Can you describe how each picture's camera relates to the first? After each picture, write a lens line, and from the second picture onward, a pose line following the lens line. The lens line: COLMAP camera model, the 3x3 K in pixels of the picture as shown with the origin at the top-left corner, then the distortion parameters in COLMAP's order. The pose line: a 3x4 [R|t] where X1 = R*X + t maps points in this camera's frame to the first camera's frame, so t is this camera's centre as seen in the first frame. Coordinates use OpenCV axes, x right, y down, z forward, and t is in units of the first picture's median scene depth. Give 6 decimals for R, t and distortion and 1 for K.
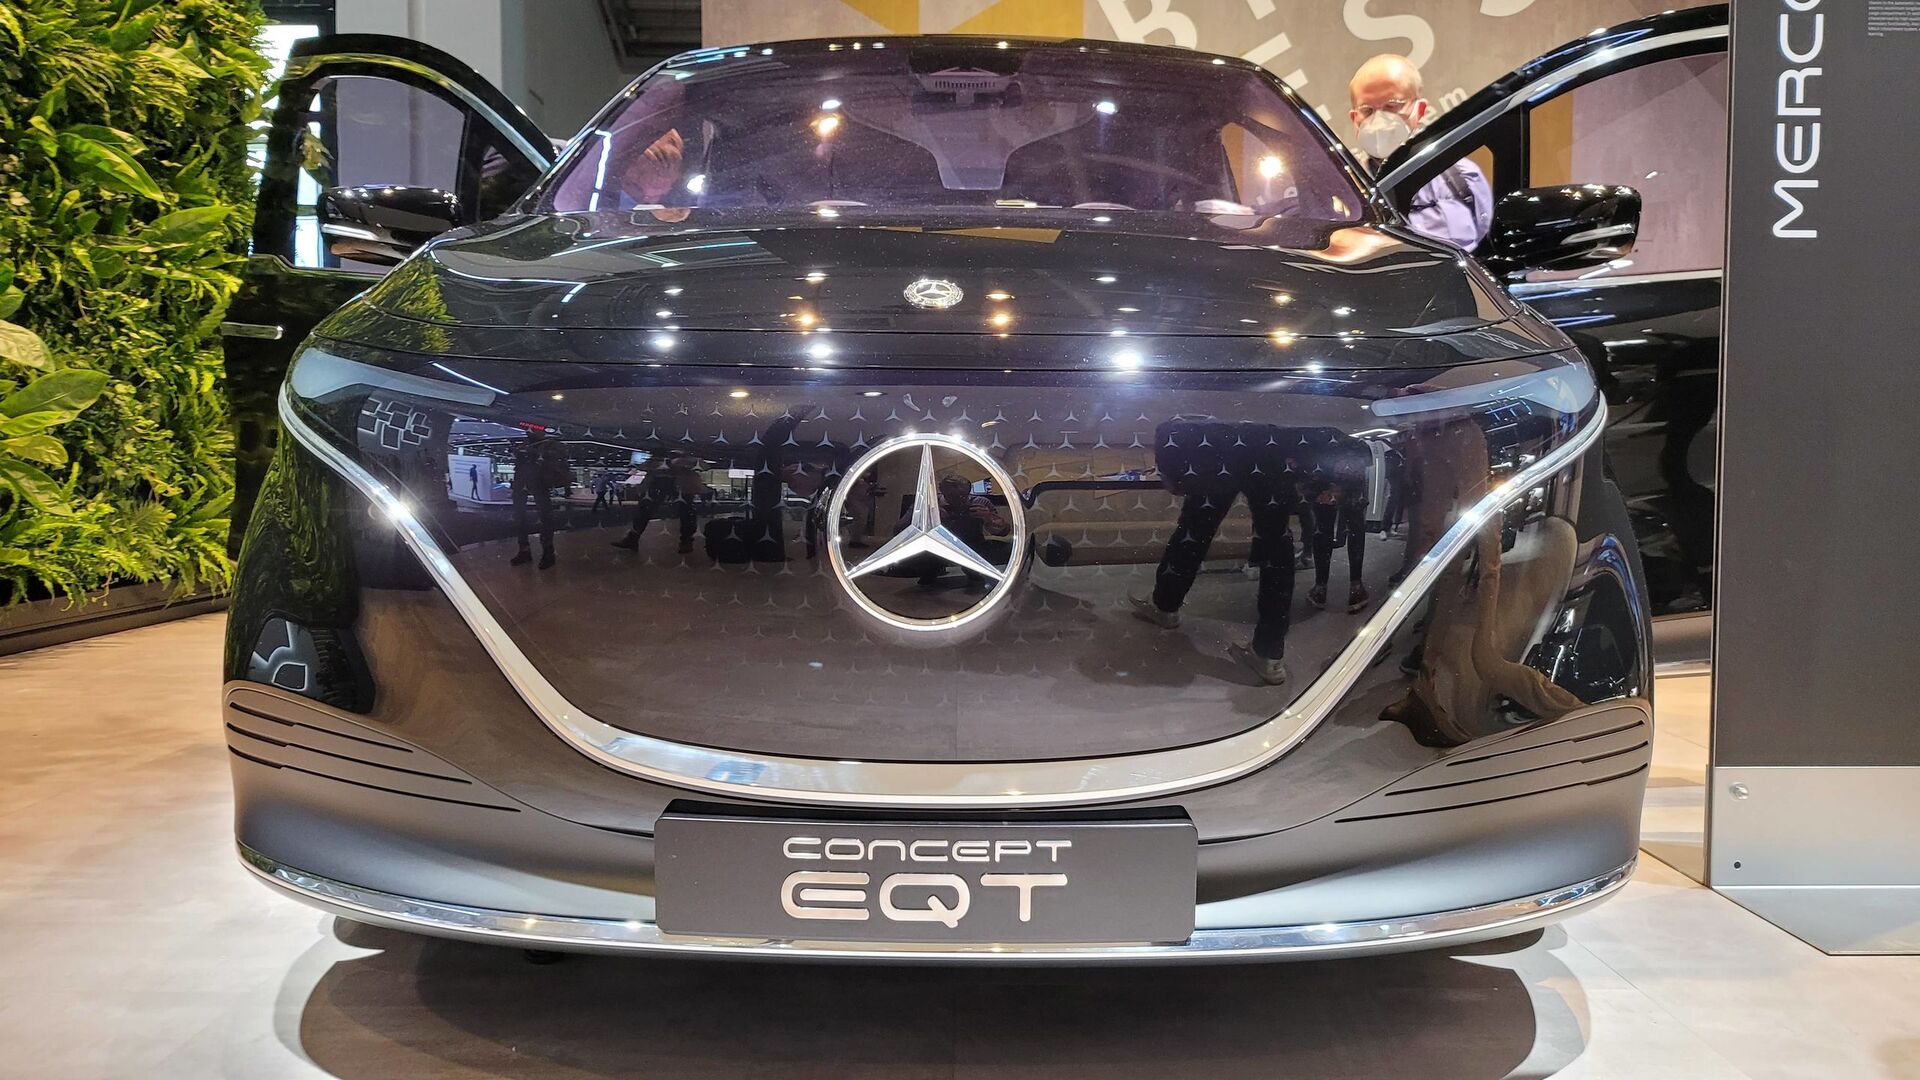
lens RADIAL K [[1345.5, 0, 963.0], [0, 1345.5, 528.0], [0, 0, 1]] dist [0.049871, -0.047335]
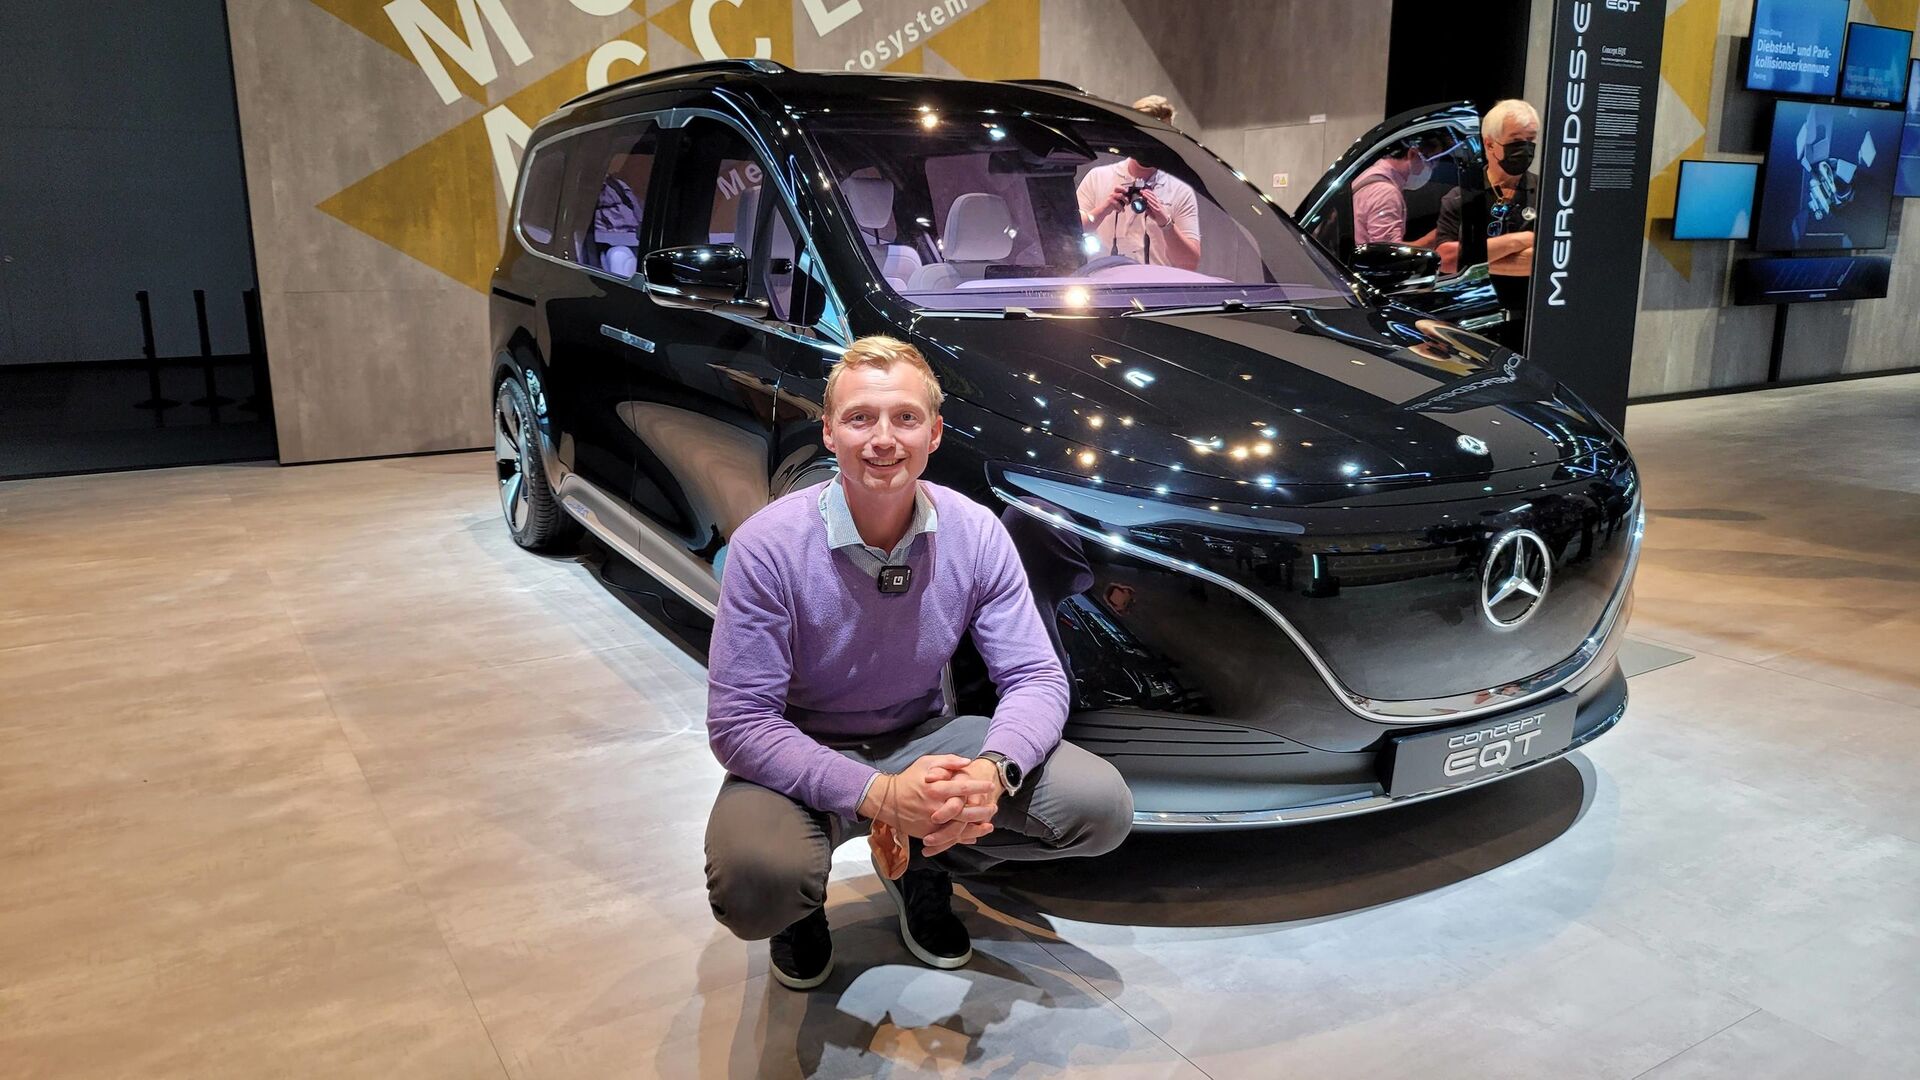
lens RADIAL K [[1345.5, 0, 960.4], [0, 1345.5, 550.3], [0, 0, 1]] dist [0.049871, -0.047335]
pose [[0.852873, -0.129332, 0.505846, -1.692447], [0.038853, 0.981870, 0.185533, -0.430318], [-0.520670, -0.138583, 0.842435, -0.247308]]
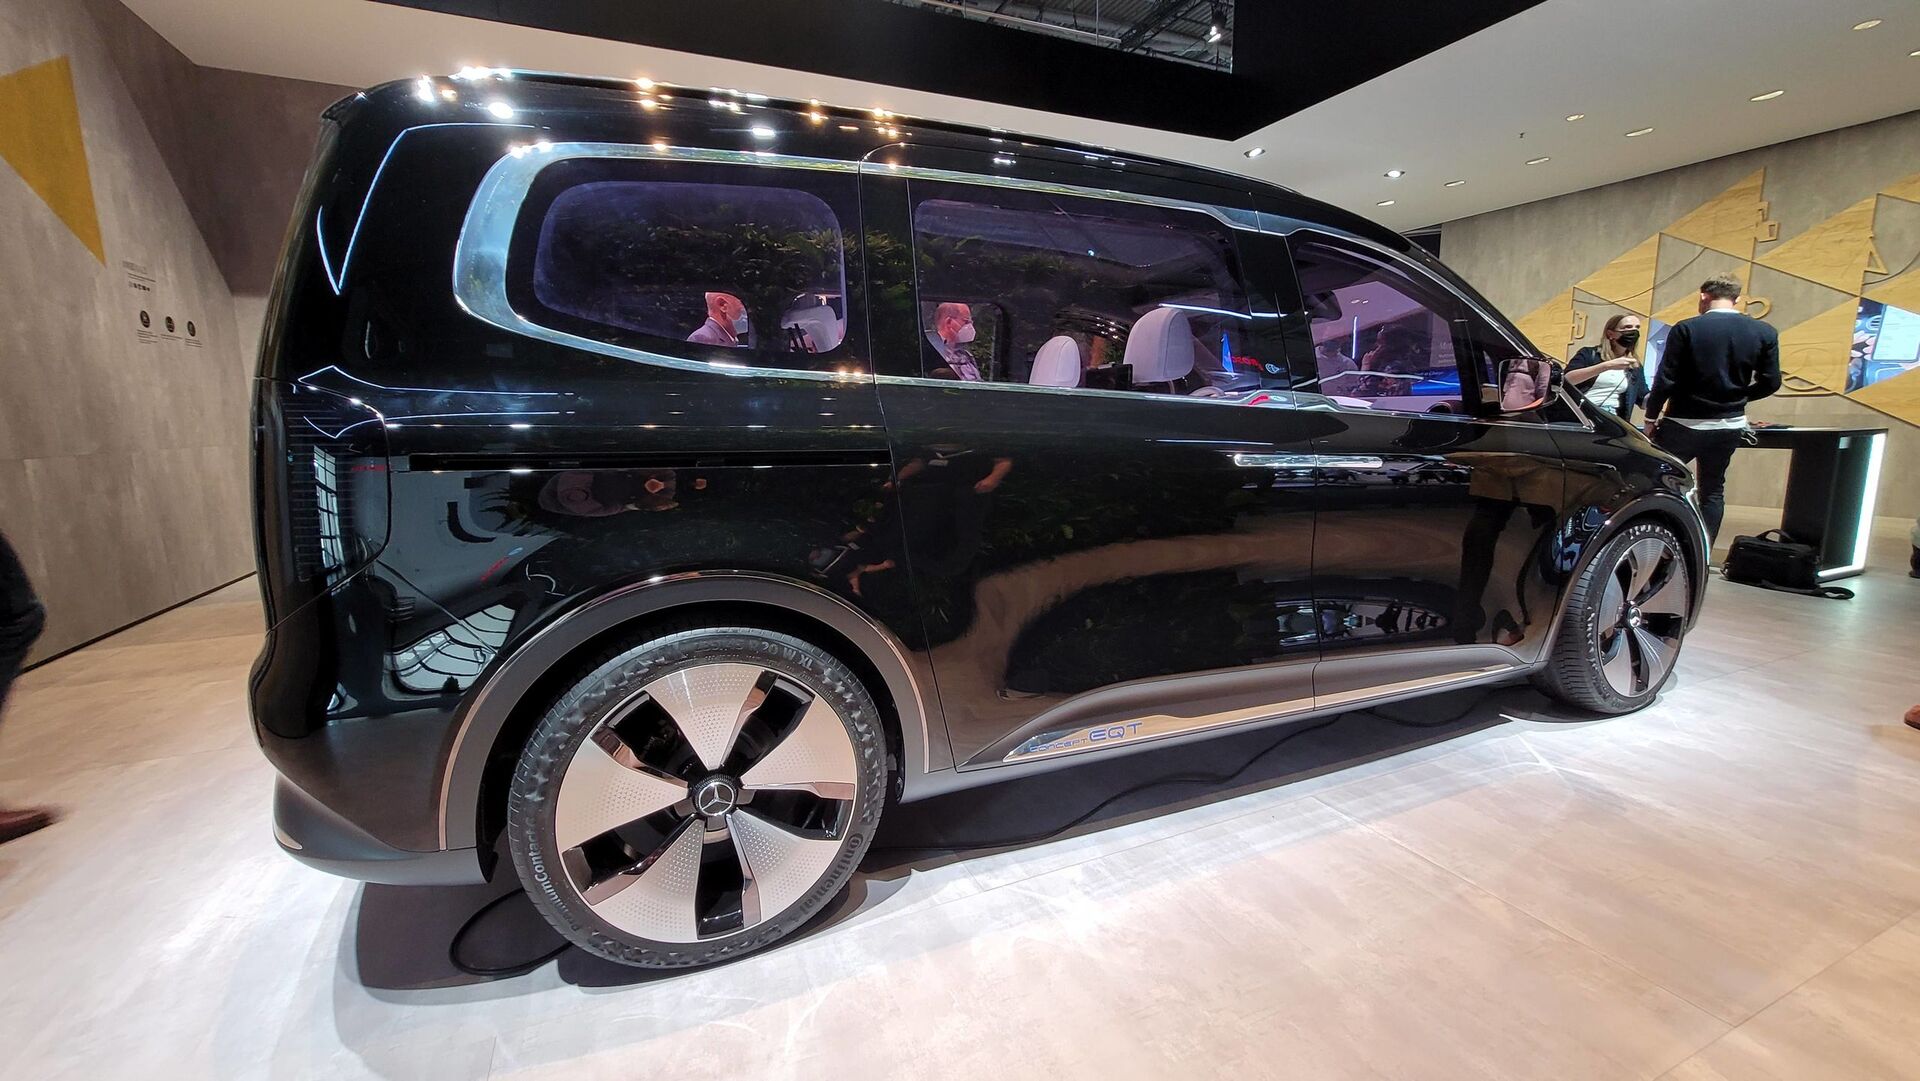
lens RADIAL K [[763.7, 0, 953.0], [0, 763.7, 533.9], [0, 0, 1]] dist [-0.000493, 0.002465]
pose [[-0.405404, -0.140298, 0.903307, -1.840498], [0.063123, 0.981497, 0.180772, -0.554203], [-0.911956, 0.130305, -0.389047, 4.260509]]
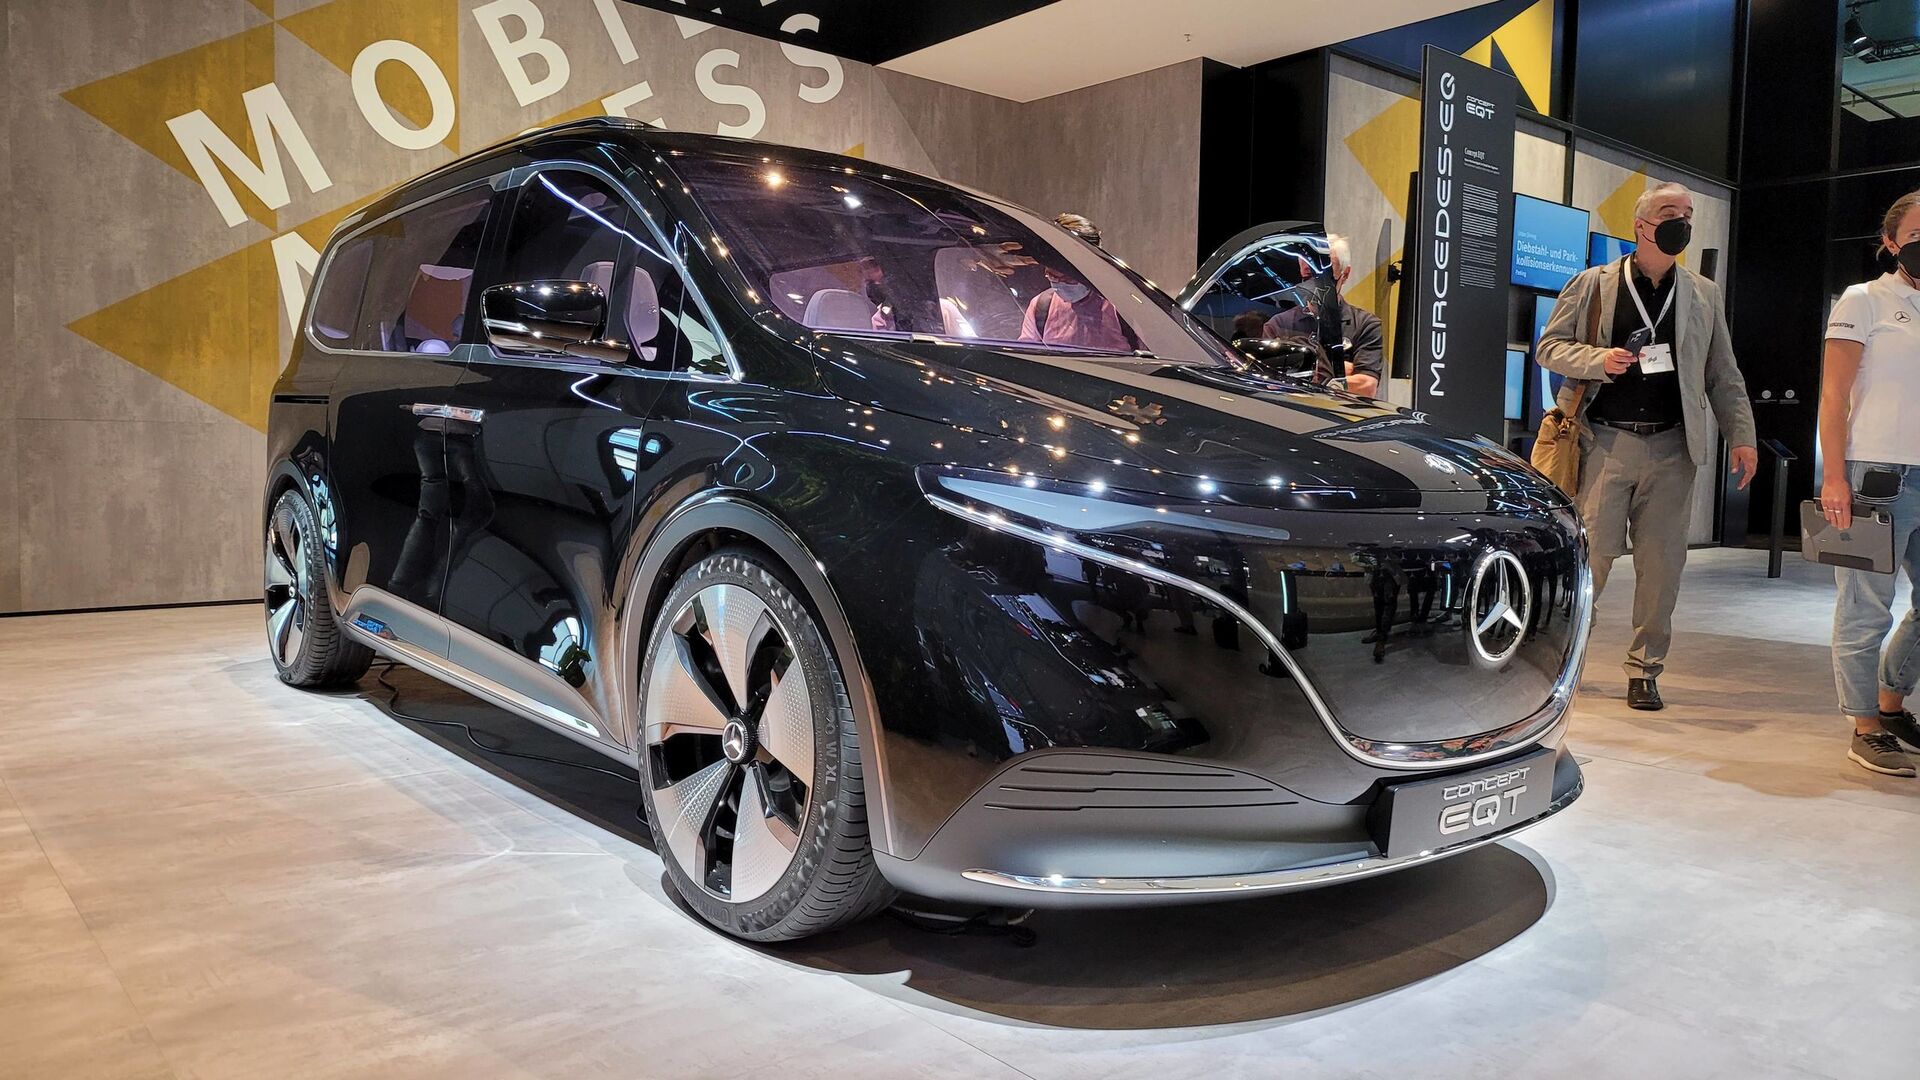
lens RADIAL K [[1345.5, 0, 960.4], [0, 1345.5, 533.5], [0, 0, 1]] dist [0.049871, -0.047335]
pose [[0.762680, -0.034442, 0.645858, -1.694954], [0.024975, 0.999405, 0.023802, -0.150668], [-0.646294, -0.002023, 0.763086, 0.085749]]
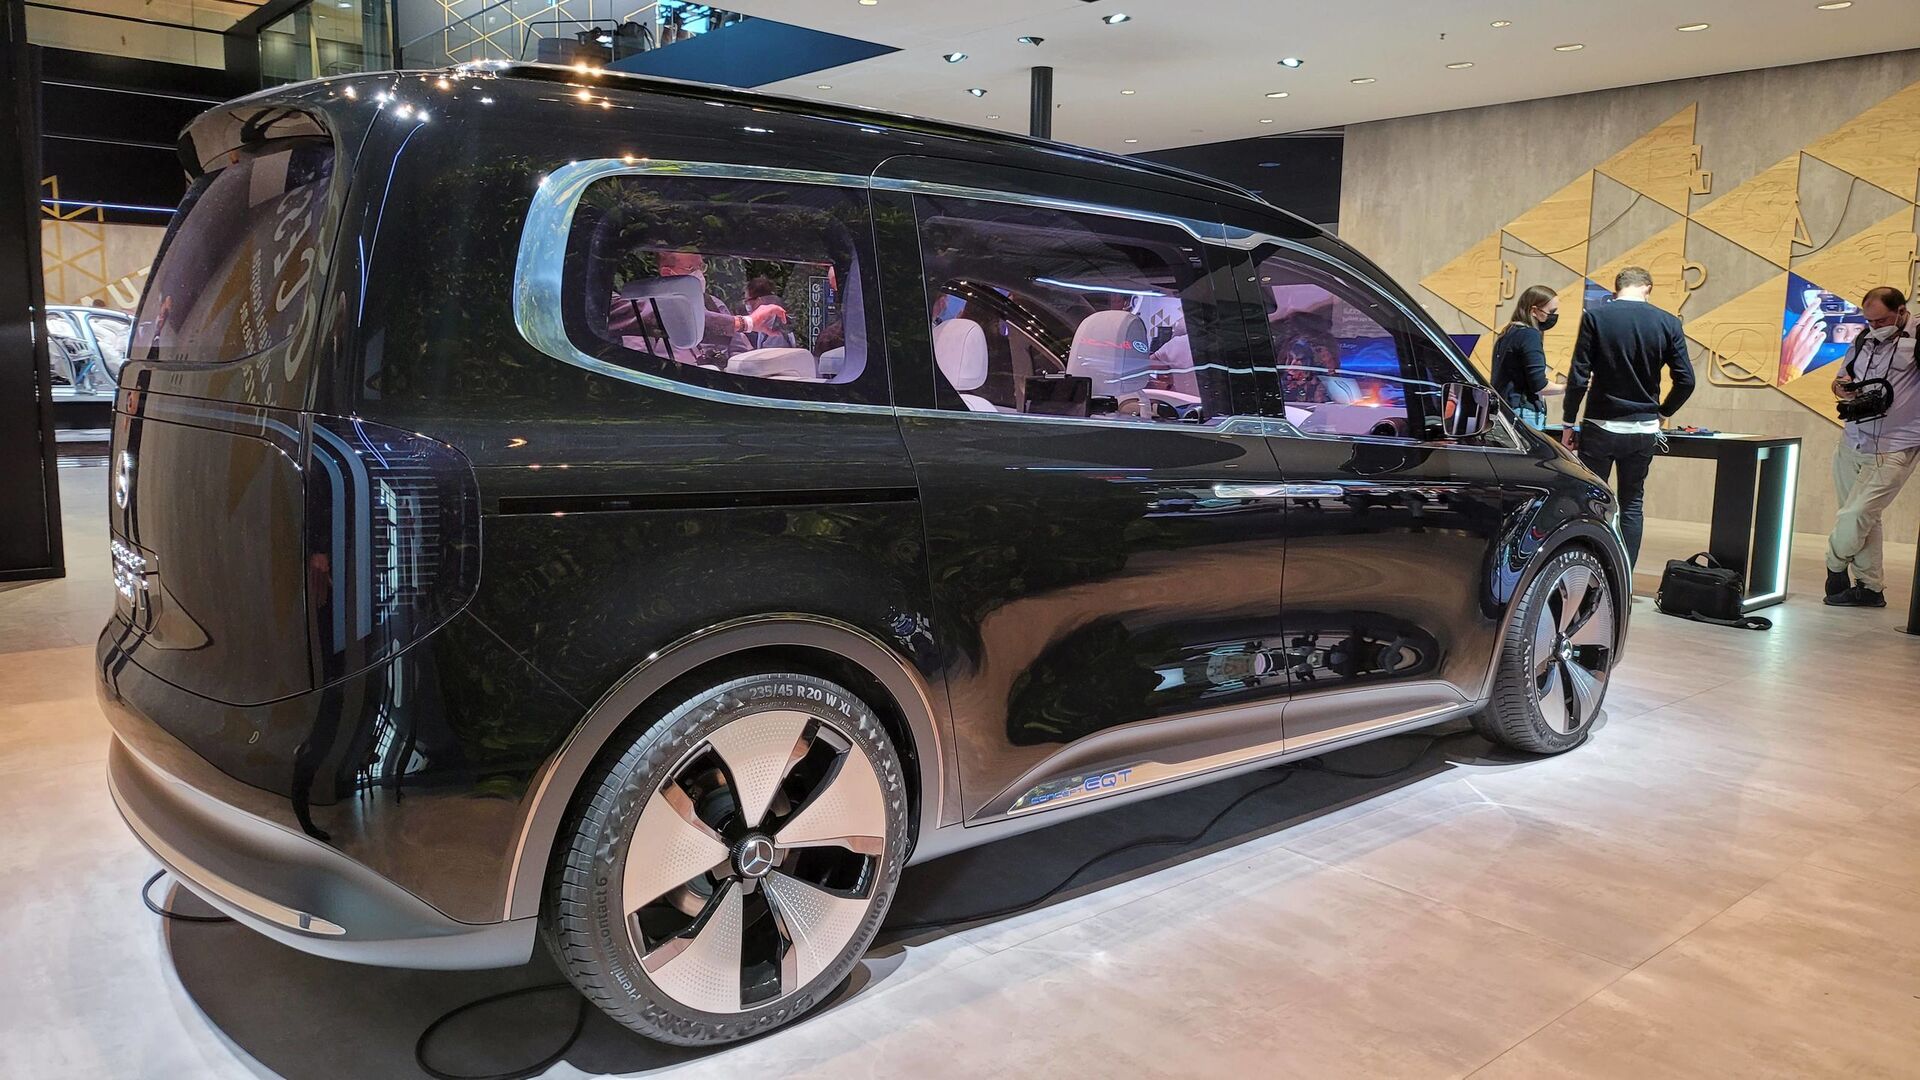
lens RADIAL K [[1345.5, 0, 962.4], [0, 1345.5, 550.3], [0, 0, 1]] dist [0.049871, -0.047335]
pose [[-0.657255, -0.124136, 0.743375, -2.291044], [0.019748, 0.983167, 0.181639, -0.755481], [-0.753410, 0.134064, -0.643740, 5.179043]]
